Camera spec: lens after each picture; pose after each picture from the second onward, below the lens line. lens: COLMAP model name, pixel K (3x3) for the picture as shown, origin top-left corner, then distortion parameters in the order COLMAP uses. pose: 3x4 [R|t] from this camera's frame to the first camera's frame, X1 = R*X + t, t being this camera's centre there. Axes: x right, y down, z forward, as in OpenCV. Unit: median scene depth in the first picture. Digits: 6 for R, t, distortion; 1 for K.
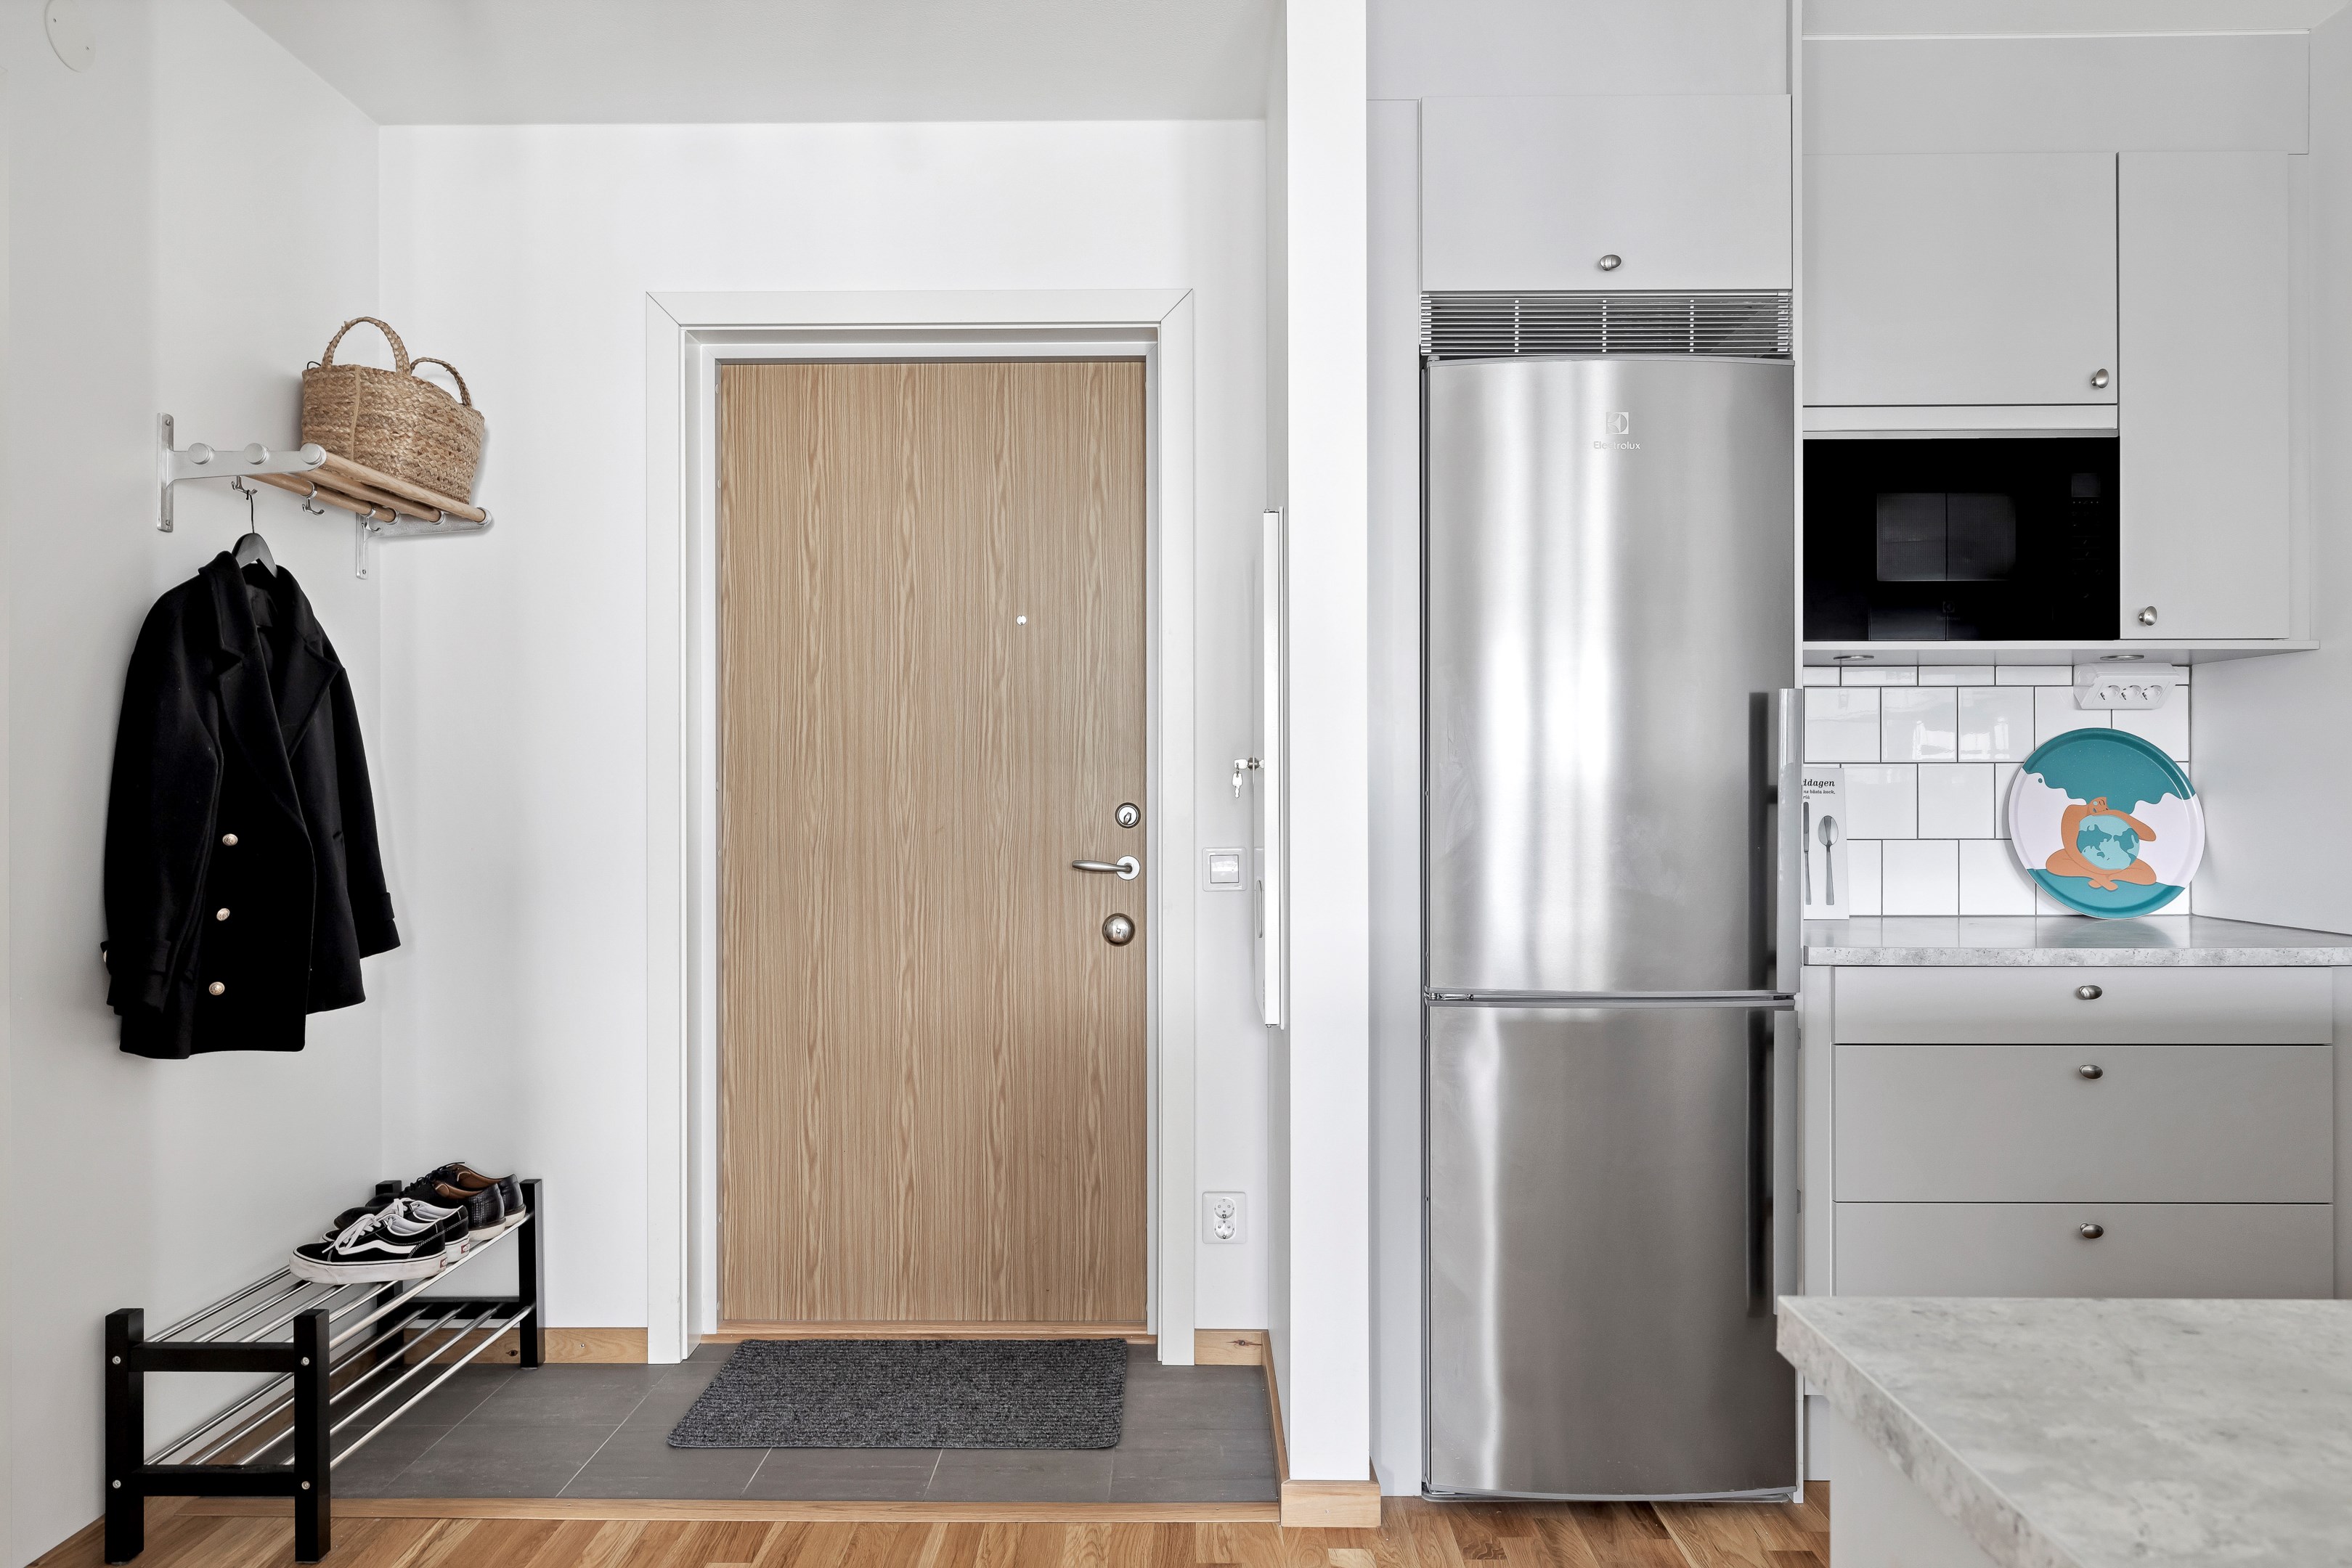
lens RADIAL K [[1498.9, 0, 1170.4], [0, 1498.9, 770.9], [0, 0, 1]] dist [-0.000884, 0.005167]
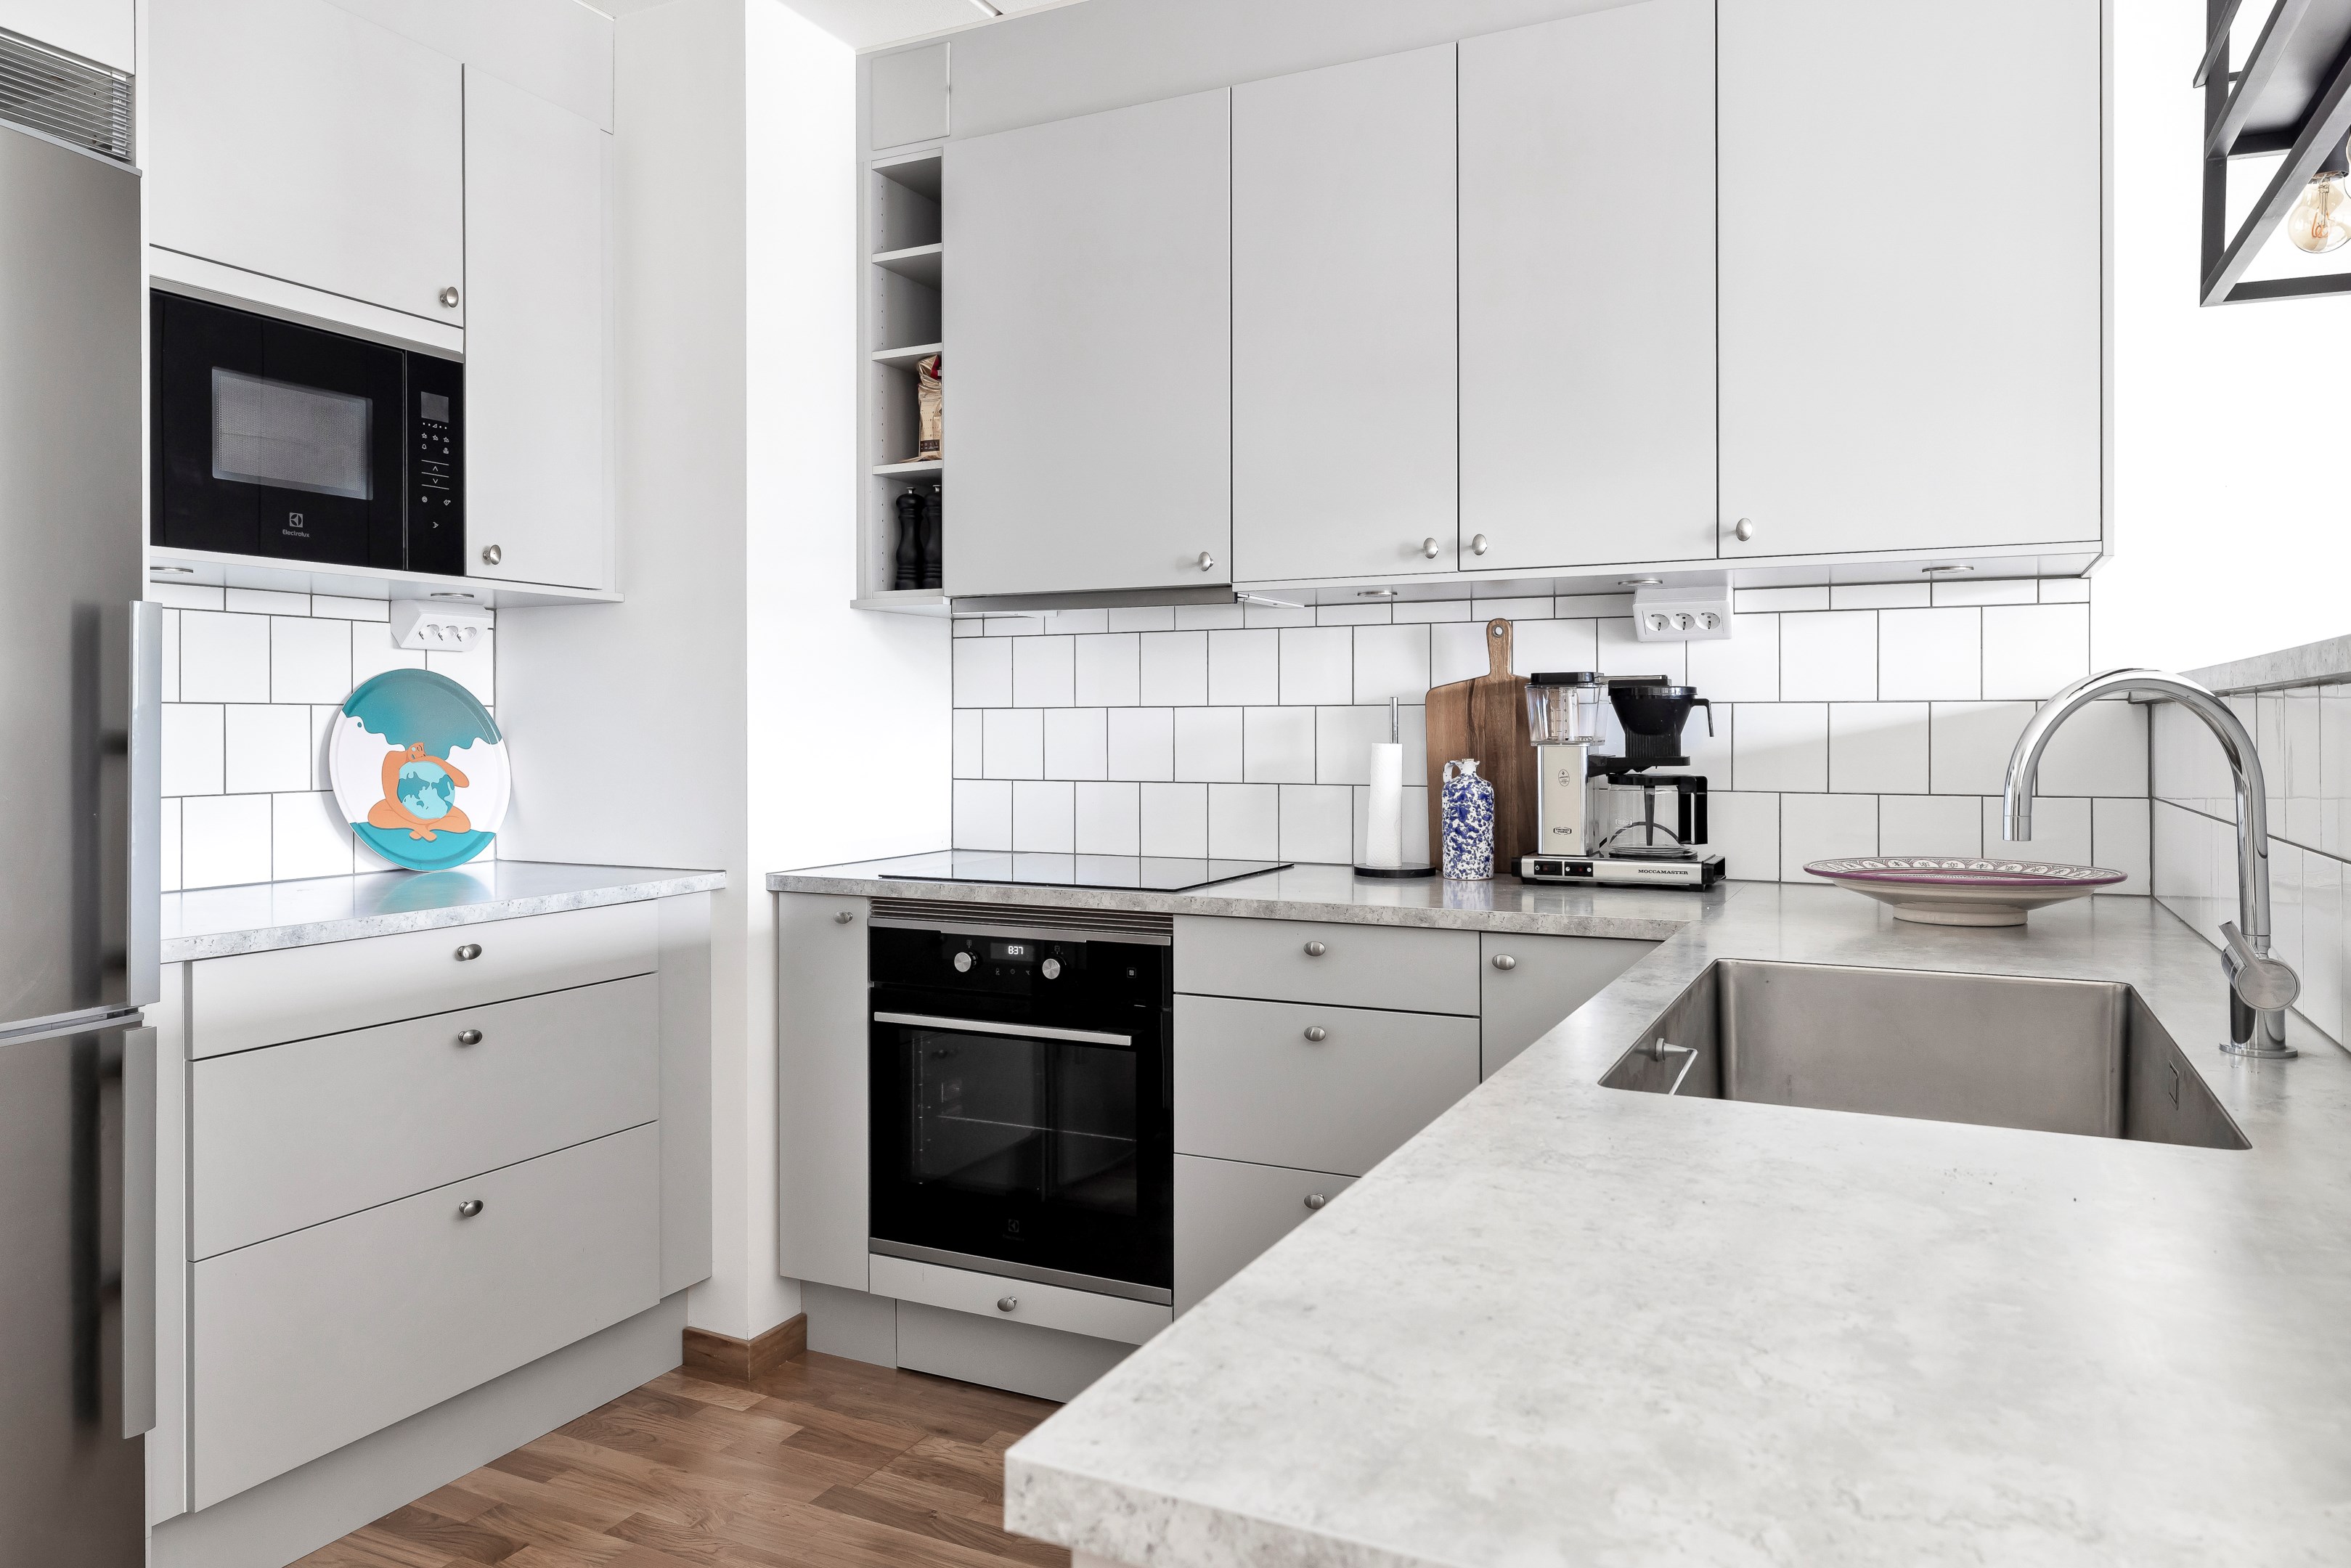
lens RADIAL K [[1539.4, 0, 1158.2], [0, 1539.4, 733.1], [0, 0, 1]] dist [0.019396, -0.006174]
pose [[0.426868, -0.004161, 0.904304, -0.061831], [-0.007822, 0.999935, 0.008293, -0.000071], [-0.904280, -0.010613, 0.426808, 0.166929]]
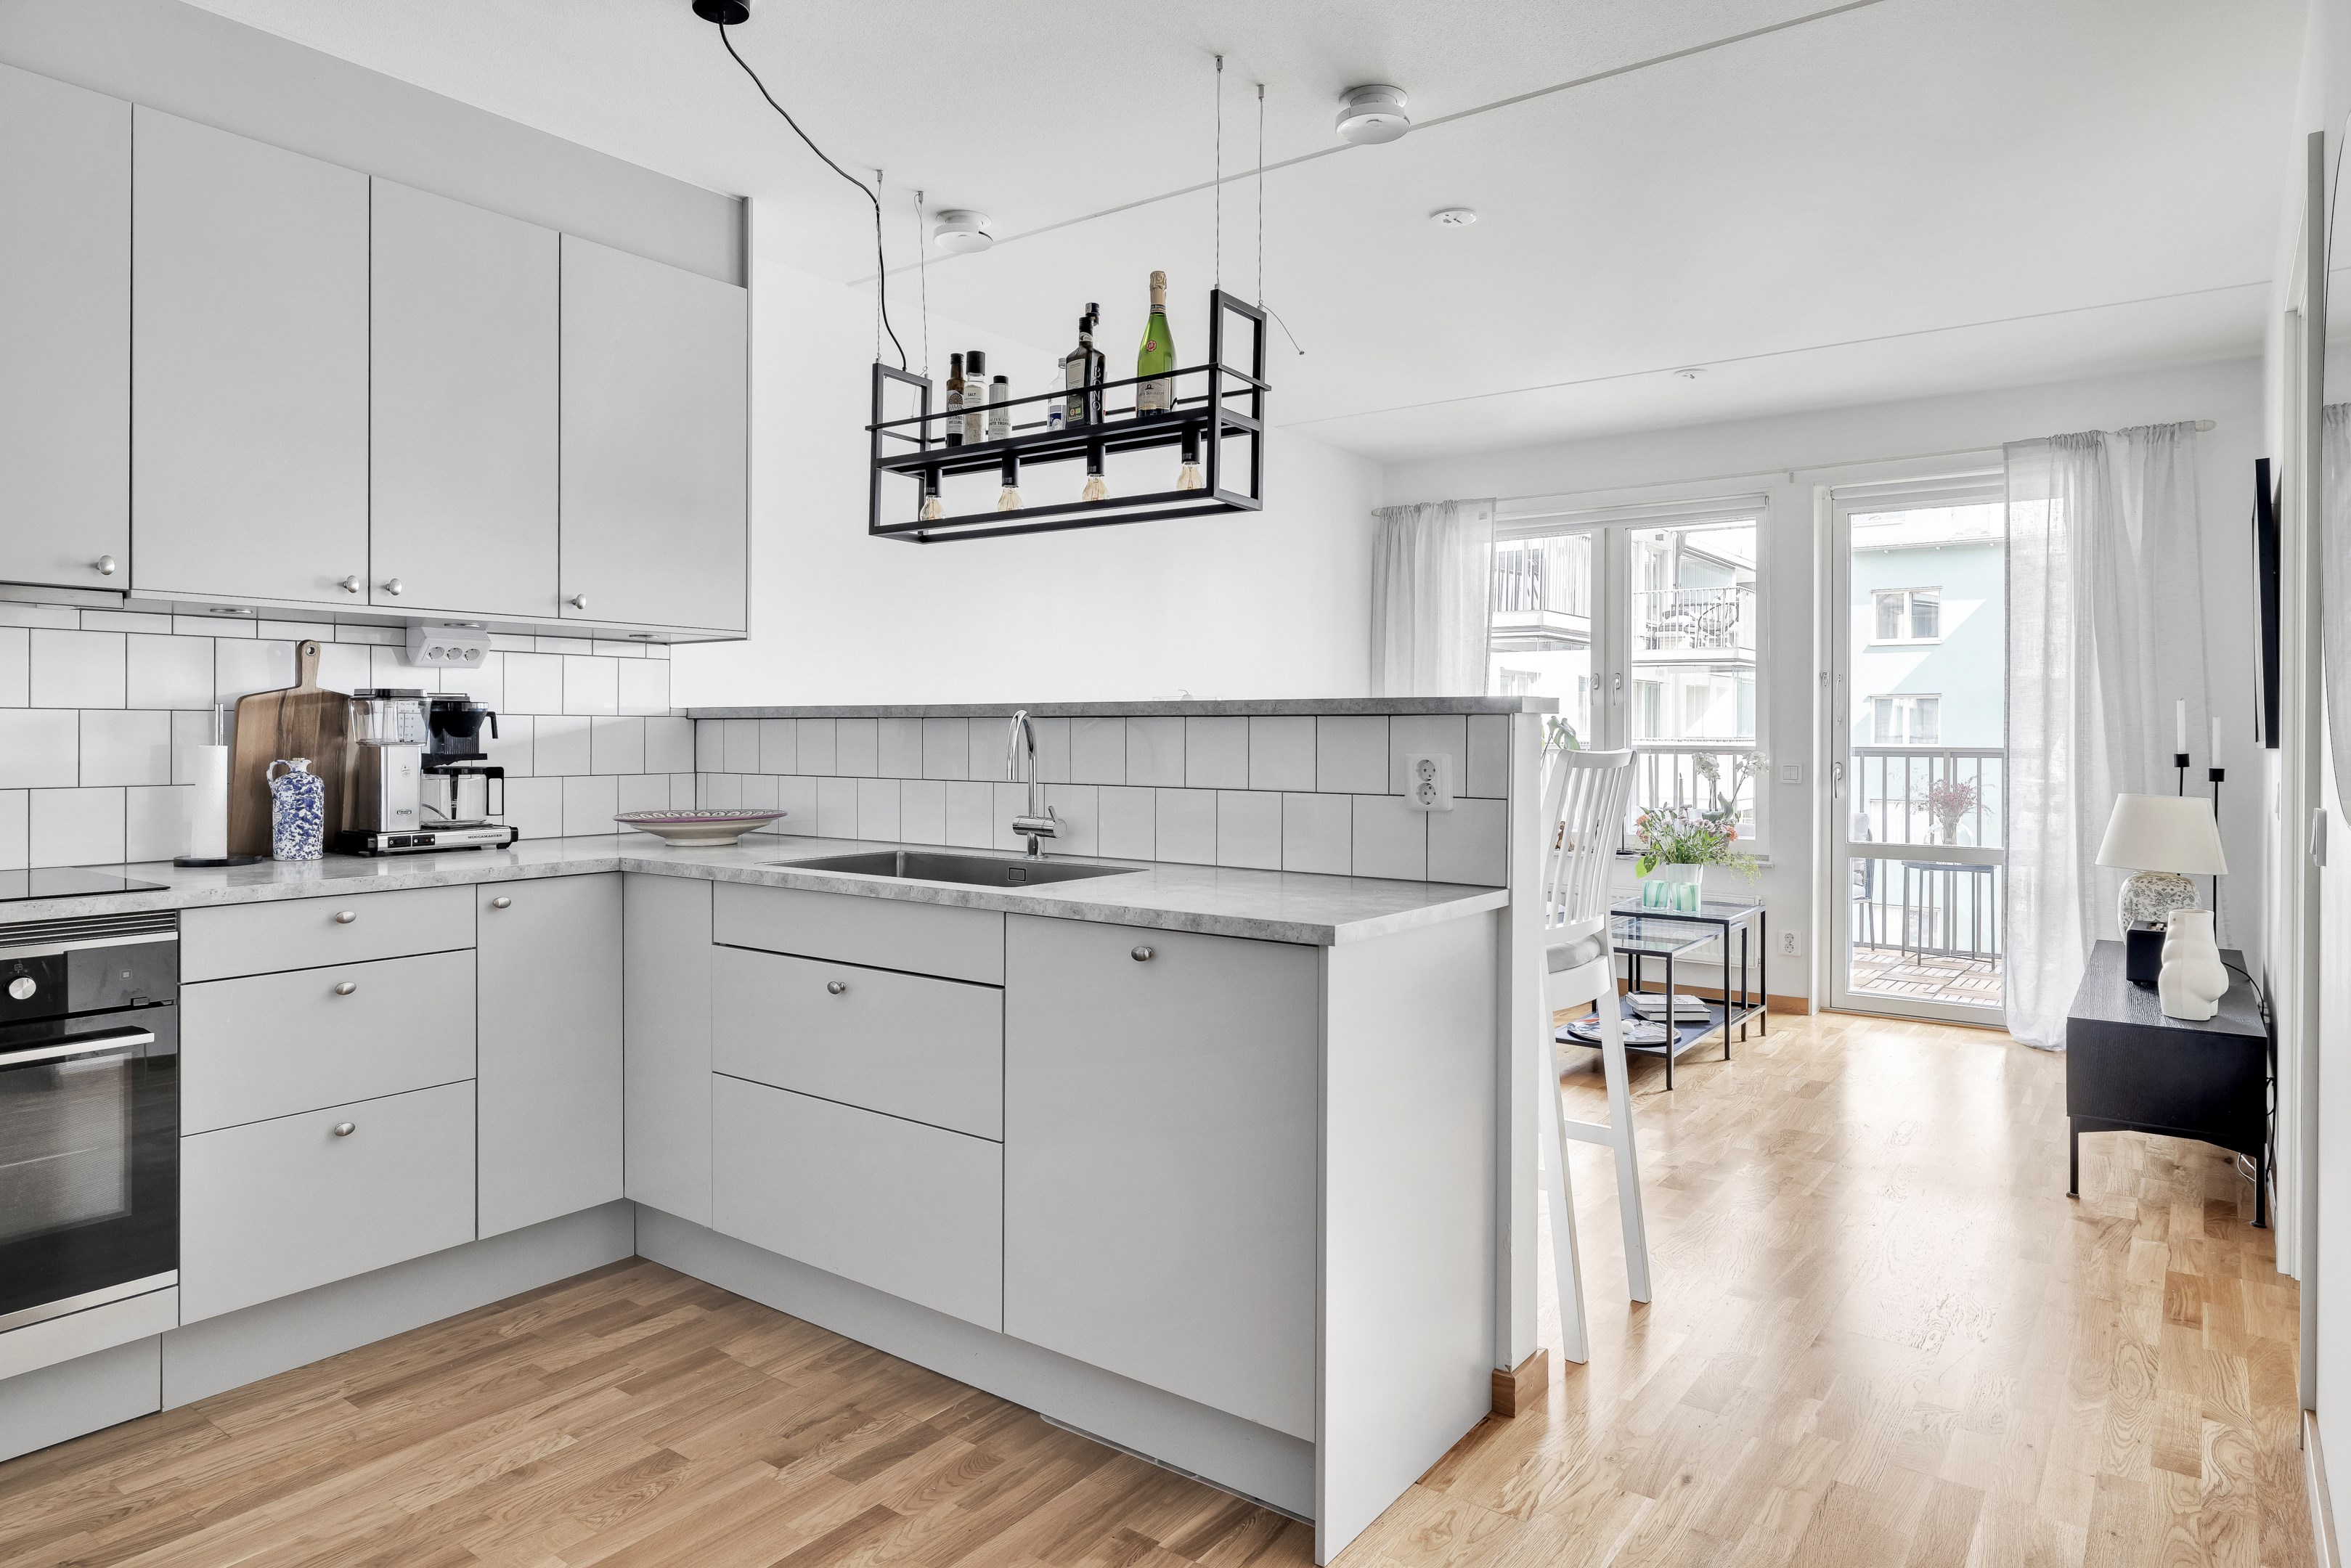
lens RADIAL K [[1414.0, 0, 1172.5], [0, 1414.0, 743.4], [0, 0, 1]] dist [-0.004427, 0.004372]
pose [[-0.819624, -0.010349, 0.572808, -0.085149], [-0.010537, 0.999940, 0.002989, 0.000197], [-0.572805, -0.003586, -0.819684, 0.267235]]
